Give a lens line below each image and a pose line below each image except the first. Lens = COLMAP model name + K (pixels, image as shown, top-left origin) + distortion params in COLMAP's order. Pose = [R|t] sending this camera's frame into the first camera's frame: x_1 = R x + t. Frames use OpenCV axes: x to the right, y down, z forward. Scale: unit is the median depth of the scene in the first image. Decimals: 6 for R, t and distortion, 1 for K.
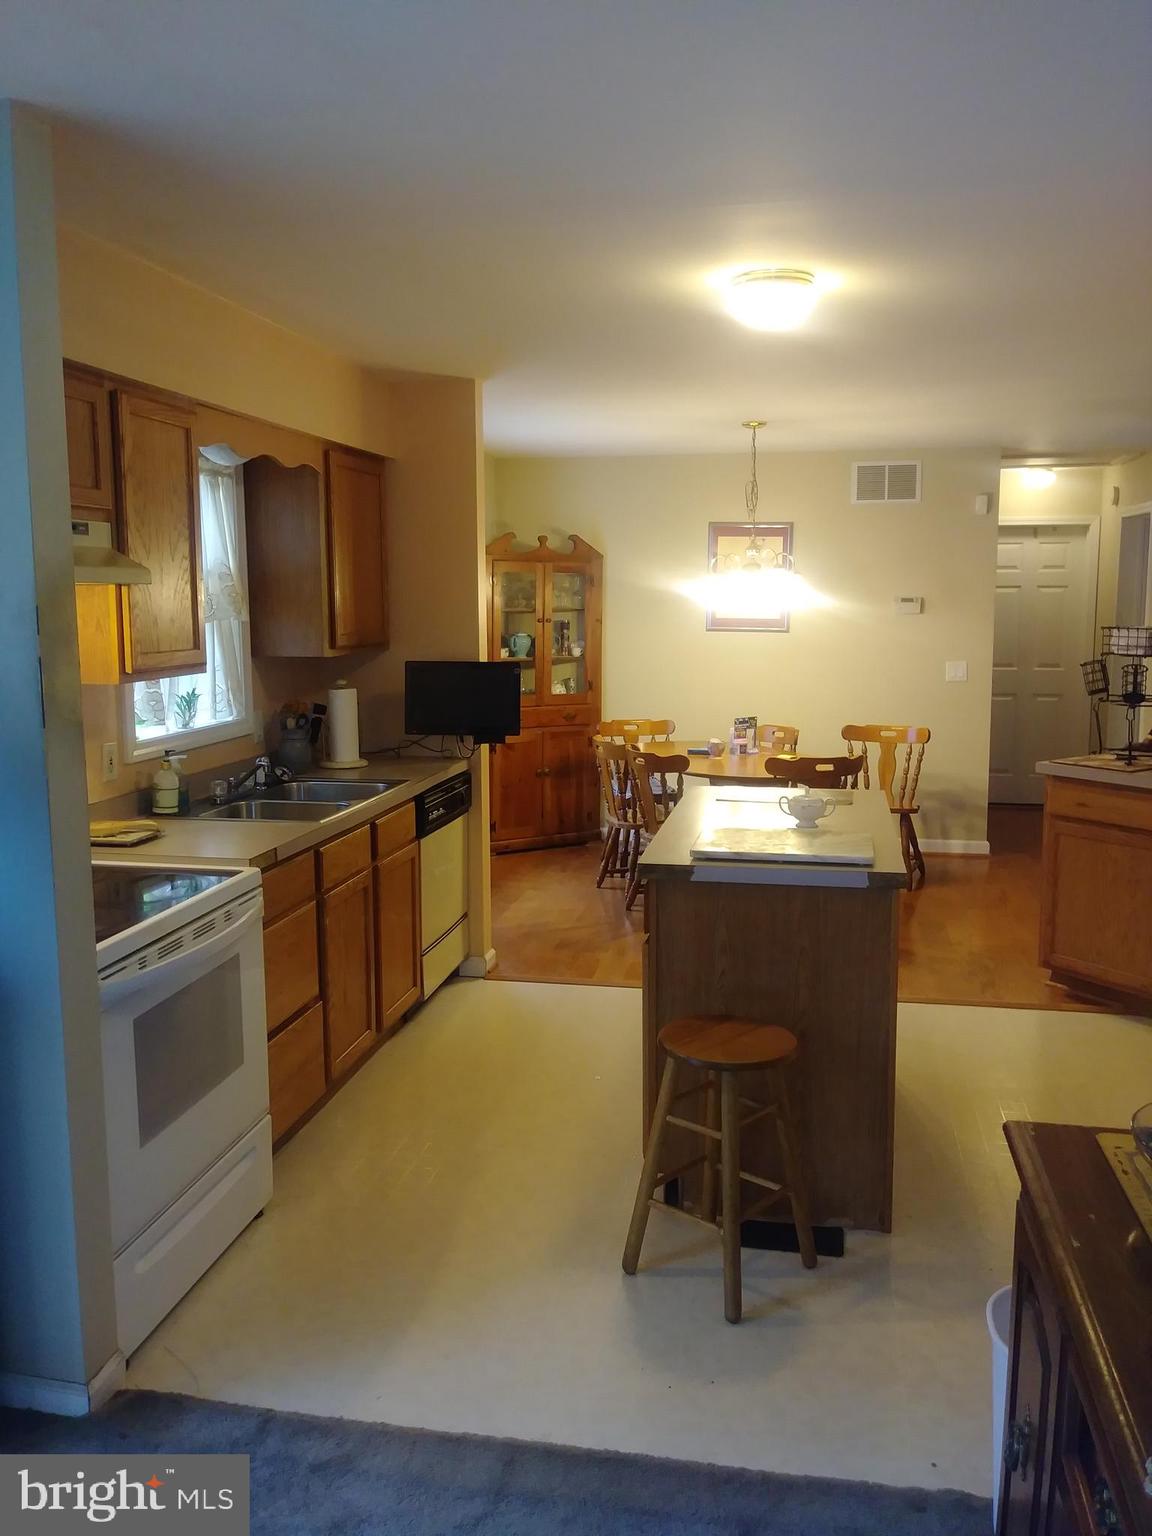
lens RADIAL K [[1224.5, 0, 588.0], [0, 1224.5, 758.8], [0, 0, 1]] dist [0.013162, -0.006824]
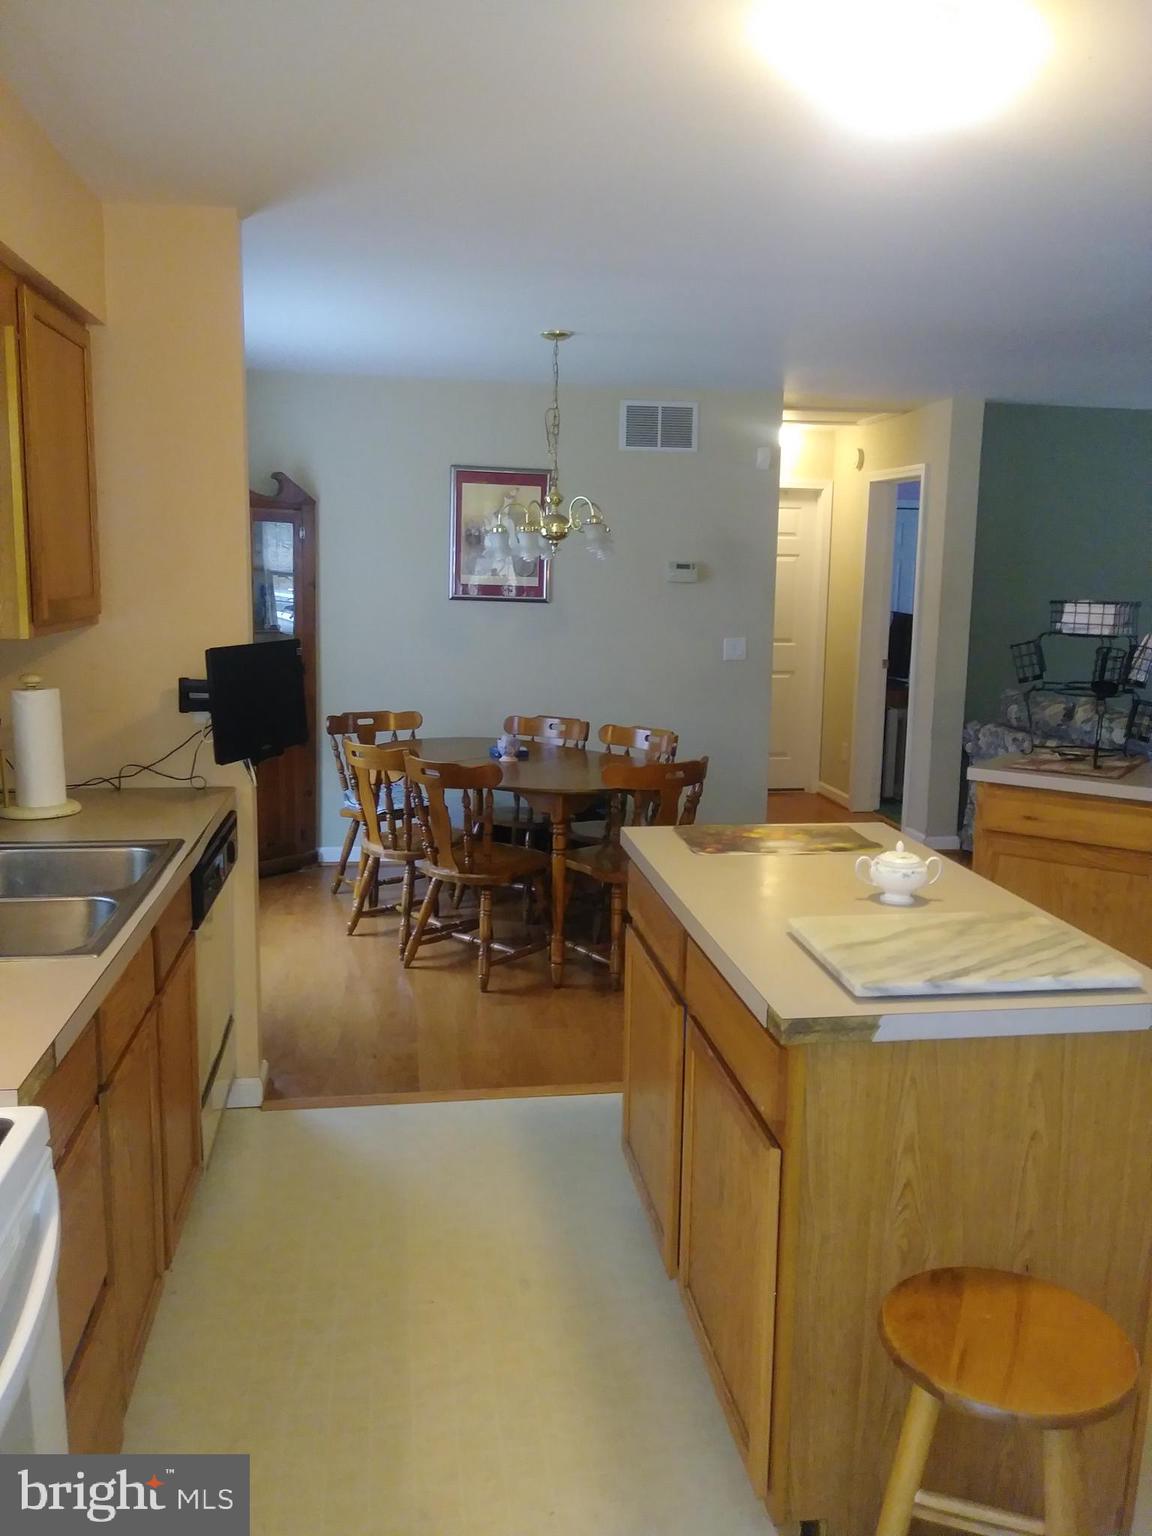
lens RADIAL K [[1224.5, 0, 588.0], [0, 1224.5, 758.8], [0, 0, 1]] dist [0.013162, -0.006824]
pose [[0.941590, -0.034191, 0.335022, -0.145181], [0.025706, 0.999227, 0.029728, -0.033163], [-0.335779, -0.019379, 0.941741, 0.320875]]
